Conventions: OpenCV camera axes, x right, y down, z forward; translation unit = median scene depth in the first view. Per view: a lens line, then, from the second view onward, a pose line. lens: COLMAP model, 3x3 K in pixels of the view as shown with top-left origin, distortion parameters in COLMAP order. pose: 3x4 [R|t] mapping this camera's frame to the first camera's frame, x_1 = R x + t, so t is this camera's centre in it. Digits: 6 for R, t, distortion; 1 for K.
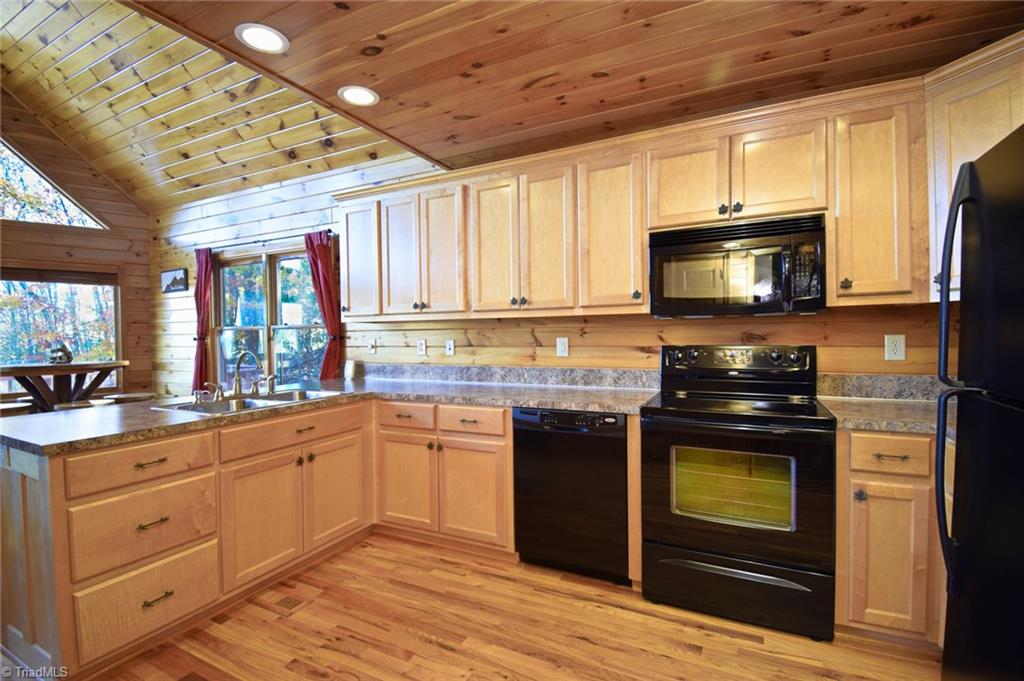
lens RADIAL K [[456.5, 0, 510.5], [0, 456.5, 342.8], [0, 0, 1]] dist [-0.012559, -0.001066]
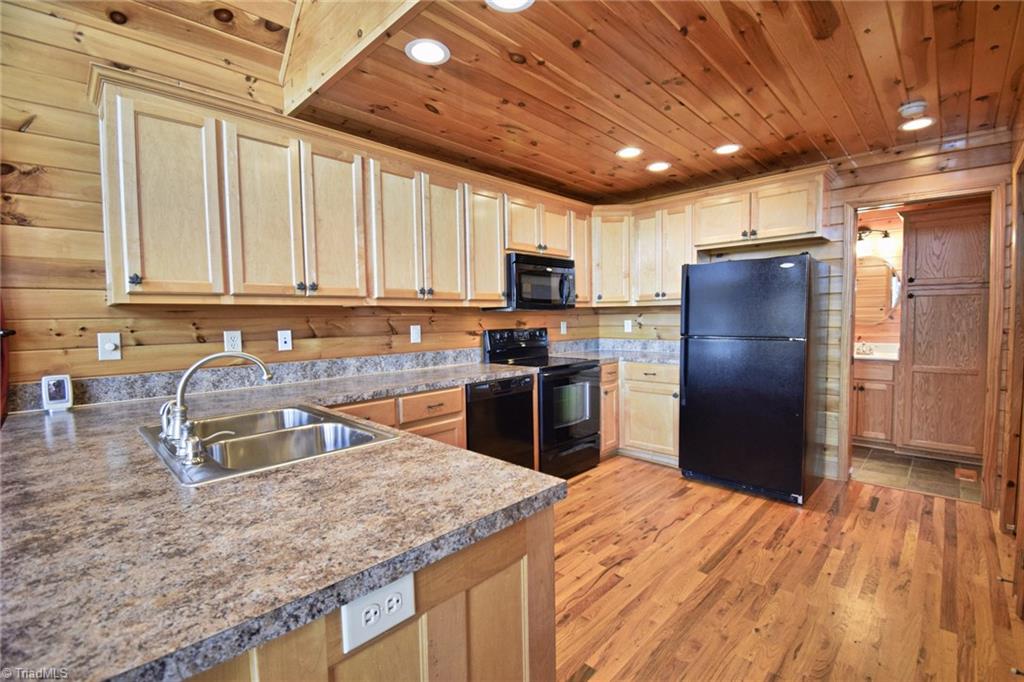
lens RADIAL K [[456.5, 0, 515.2], [0, 456.5, 343.8], [0, 0, 1]] dist [-0.012559, -0.001066]
pose [[0.290066, -0.045171, 0.955940, -0.914919], [0.034561, 0.998728, 0.036706, 0.000337], [-0.956382, 0.022391, 0.291258, 0.468093]]
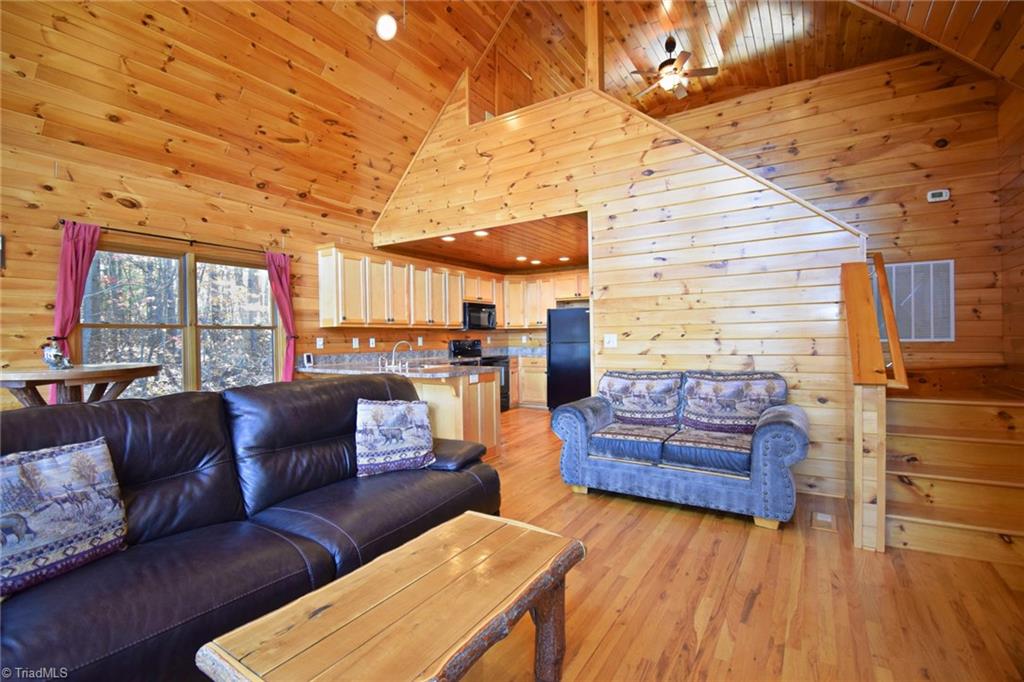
lens RADIAL K [[456.5, 0, 507.5], [0, 456.5, 338.6], [0, 0, 1]] dist [-0.012559, -0.001066]
pose [[0.113118, 0.009501, 0.993536, -2.182513], [0.035152, 0.999290, -0.013559, 0.042377], [-0.992960, 0.036459, 0.112704, 0.328889]]
